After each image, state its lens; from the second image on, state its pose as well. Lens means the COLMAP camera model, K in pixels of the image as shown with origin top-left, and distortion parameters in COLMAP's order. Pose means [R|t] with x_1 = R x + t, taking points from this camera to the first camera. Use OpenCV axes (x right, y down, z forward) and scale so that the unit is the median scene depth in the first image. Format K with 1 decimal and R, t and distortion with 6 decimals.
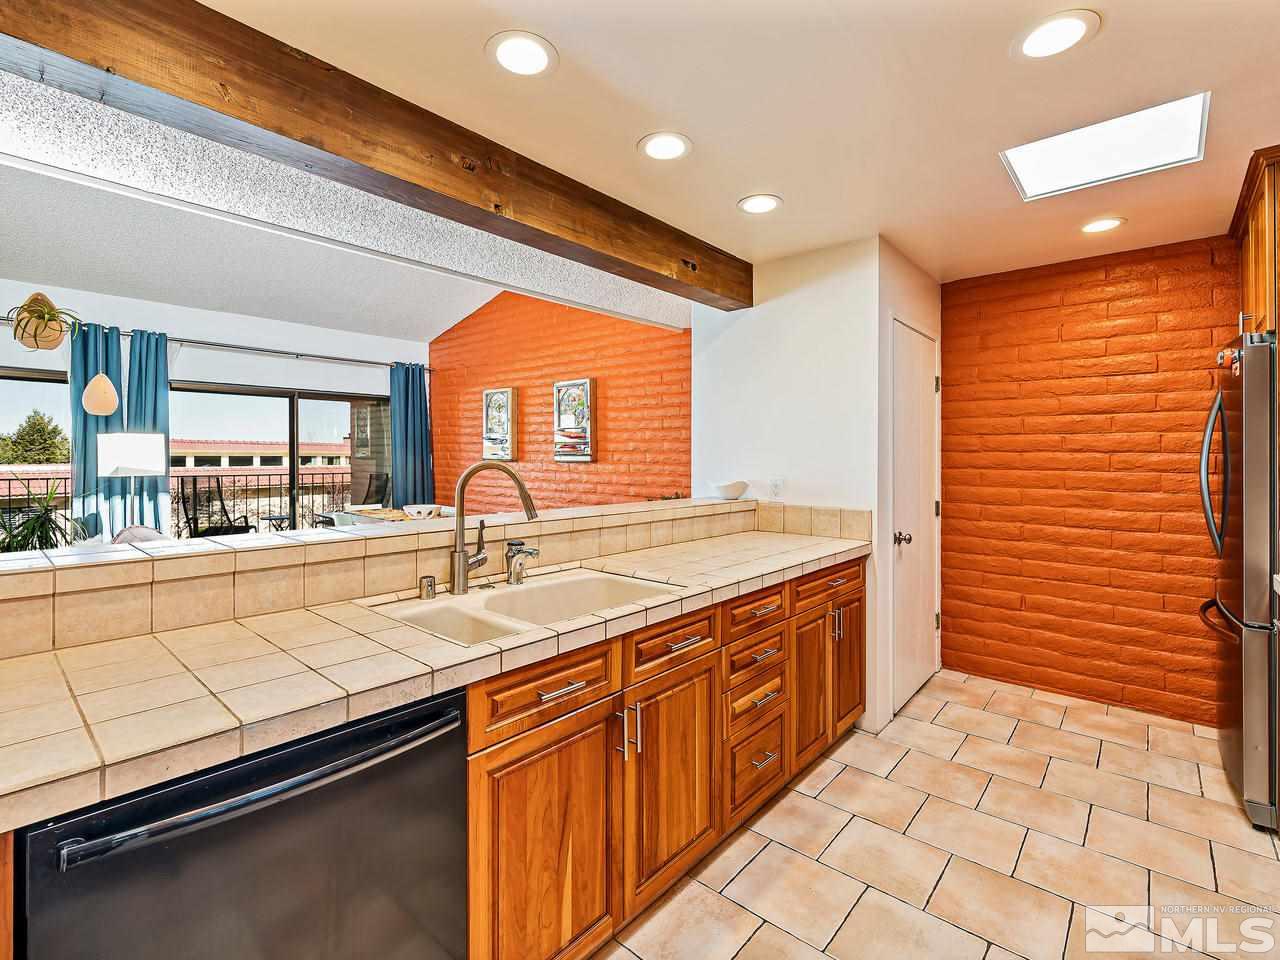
lens RADIAL K [[597.1, 0, 645.4], [0, 597.1, 457.2], [0, 0, 1]] dist [-0.014376, 0.001617]
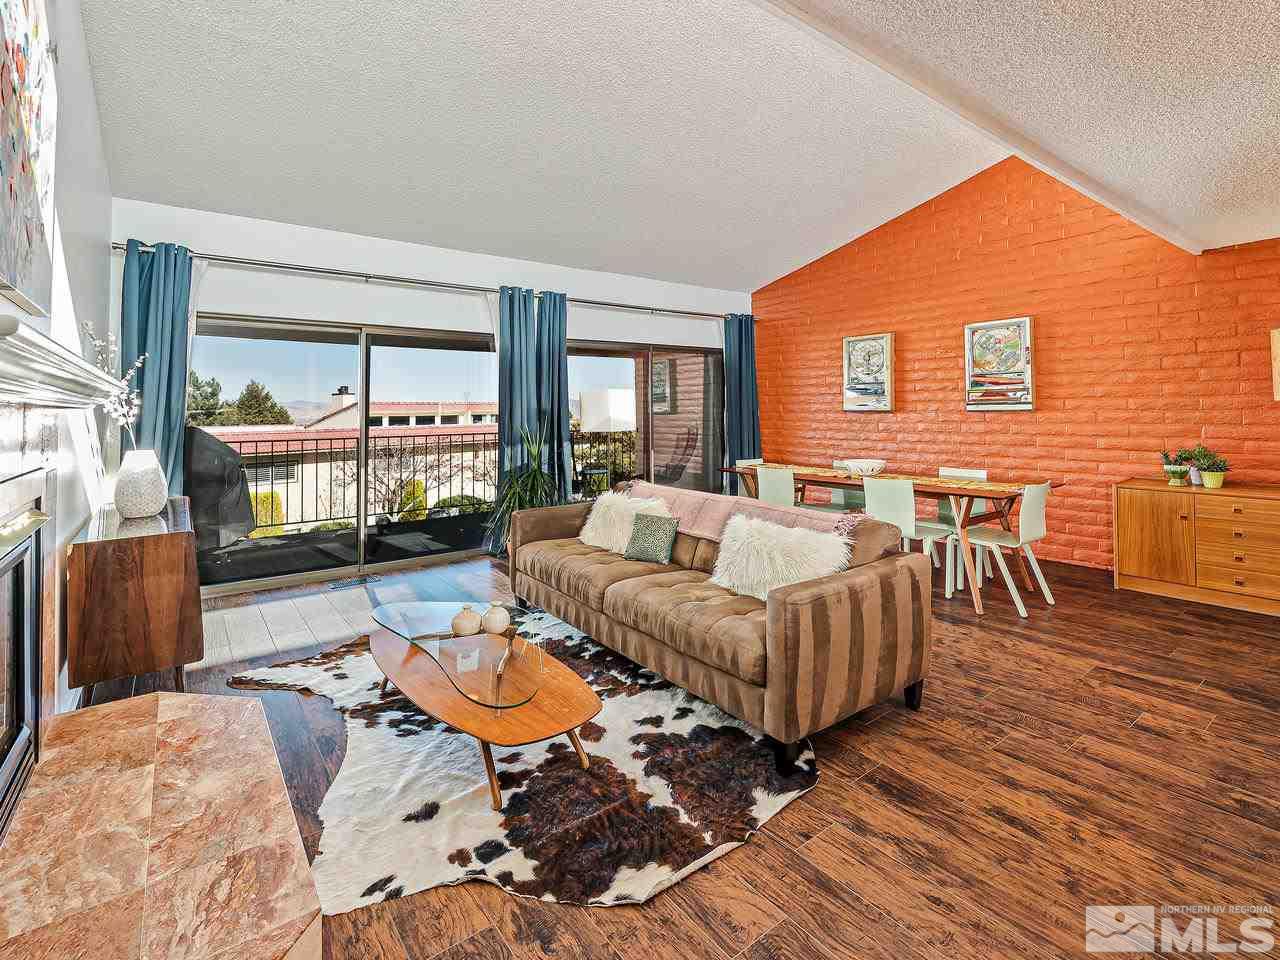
lens RADIAL K [[597.1, 0, 631.7], [0, 597.1, 402.7], [0, 0, 1]] dist [-0.014376, 0.001617]
pose [[0.975580, -0.020109, -0.218721, -0.876313], [0.016531, 0.999698, -0.018177, 0.004404], [0.219021, 0.014117, 0.975618, 0.026753]]
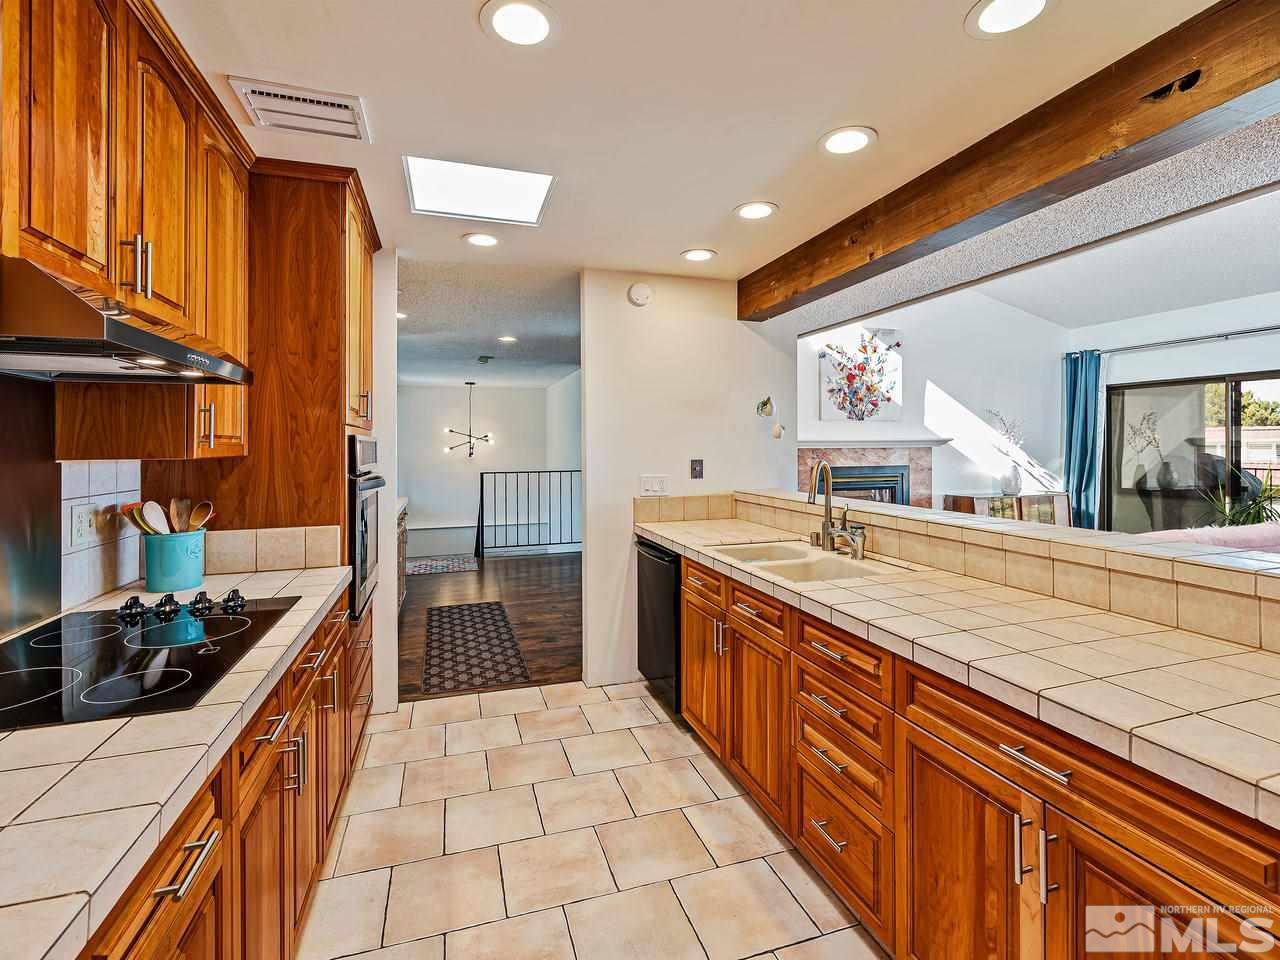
lens RADIAL K [[597.1, 0, 654.9], [0, 597.1, 447.1], [0, 0, 1]] dist [-0.014376, 0.001617]
pose [[-0.503371, 0.003275, -0.864064, 0.697637], [0.002671, 0.999994, 0.002234, -0.017093], [0.864066, -0.001184, -0.503377, 0.821143]]
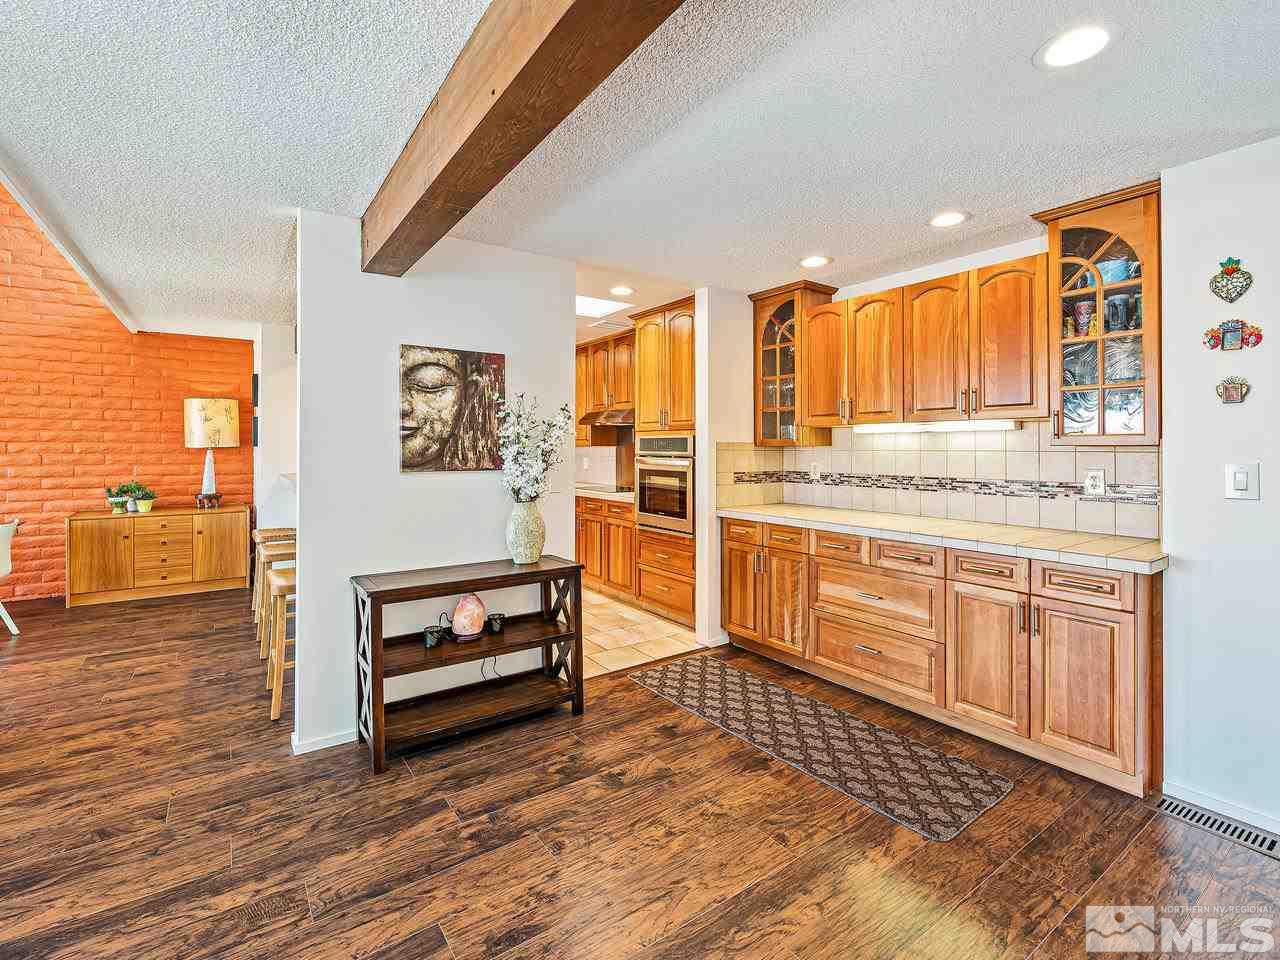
lens RADIAL K [[597.1, 0, 642.9], [0, 597.1, 443.6], [0, 0, 1]] dist [-0.014376, 0.001617]
pose [[0.234491, 0.001849, 0.972116, -1.279101], [0.000189, 0.999998, -0.001948, -0.008364], [-0.972118, 0.000641, 0.234491, -0.265086]]
